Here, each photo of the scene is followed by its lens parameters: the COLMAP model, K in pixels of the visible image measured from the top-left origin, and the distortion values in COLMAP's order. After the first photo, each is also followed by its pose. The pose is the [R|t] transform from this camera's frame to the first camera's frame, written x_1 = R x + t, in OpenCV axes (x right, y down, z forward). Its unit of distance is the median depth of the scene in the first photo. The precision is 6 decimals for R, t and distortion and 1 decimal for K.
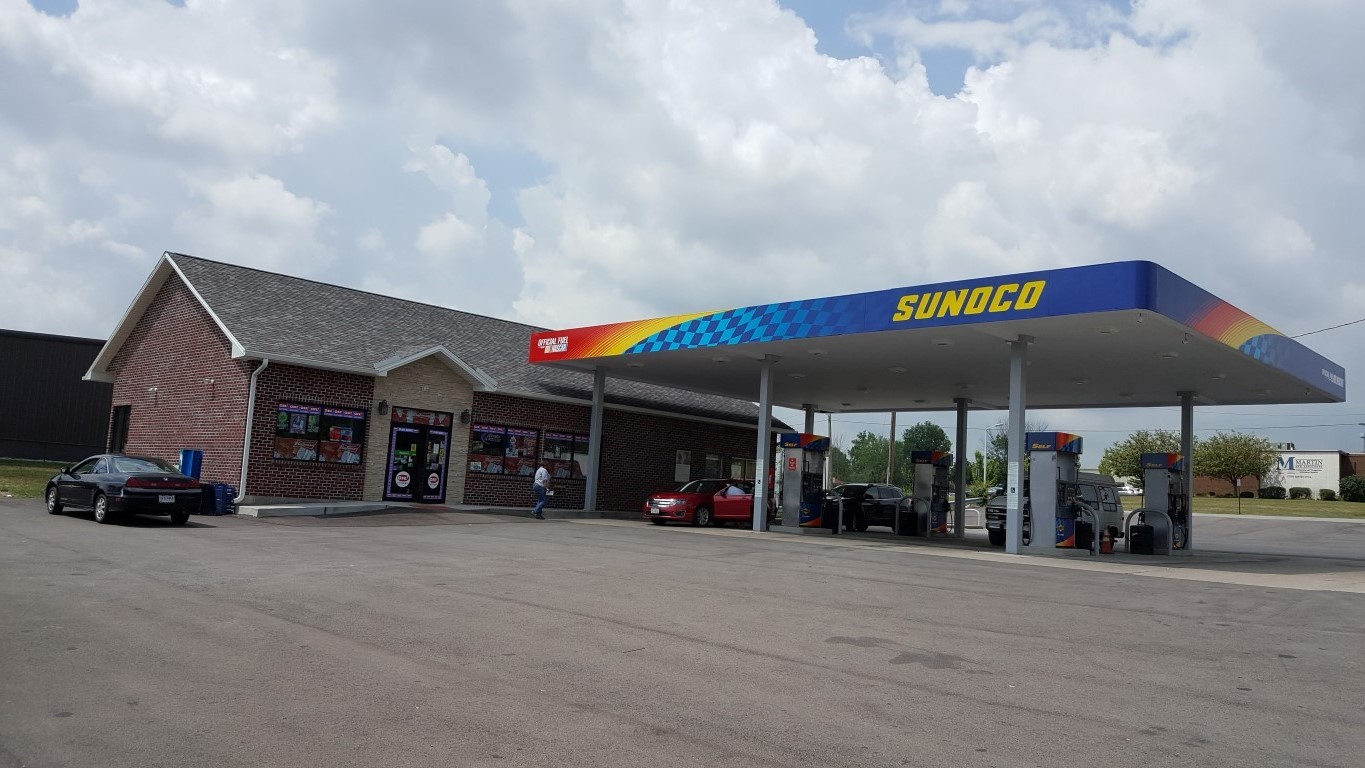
lens RADIAL K [[1020.9, 0, 685.2], [0, 1020.9, 352.4], [0, 0, 1]] dist [0.077365, -0.208163]
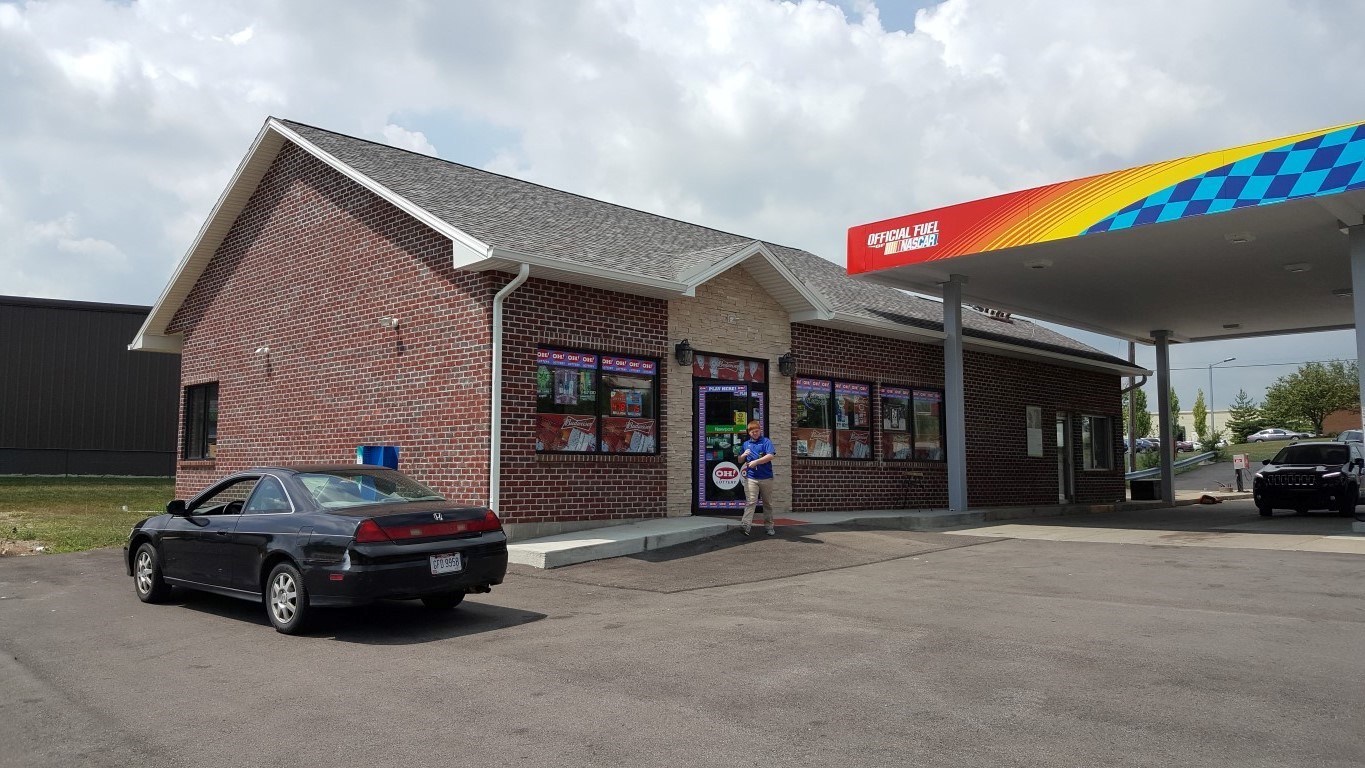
lens RADIAL K [[1106.7, 0, 677.9], [0, 1106.7, 350.6], [0, 0, 1]] dist [0.281173, -0.742131]
pose [[0.997226, -0.060592, -0.043230, -0.269953], [0.061978, 0.997581, 0.031478, 0.032674], [0.041218, -0.034070, 0.998569, 0.381653]]
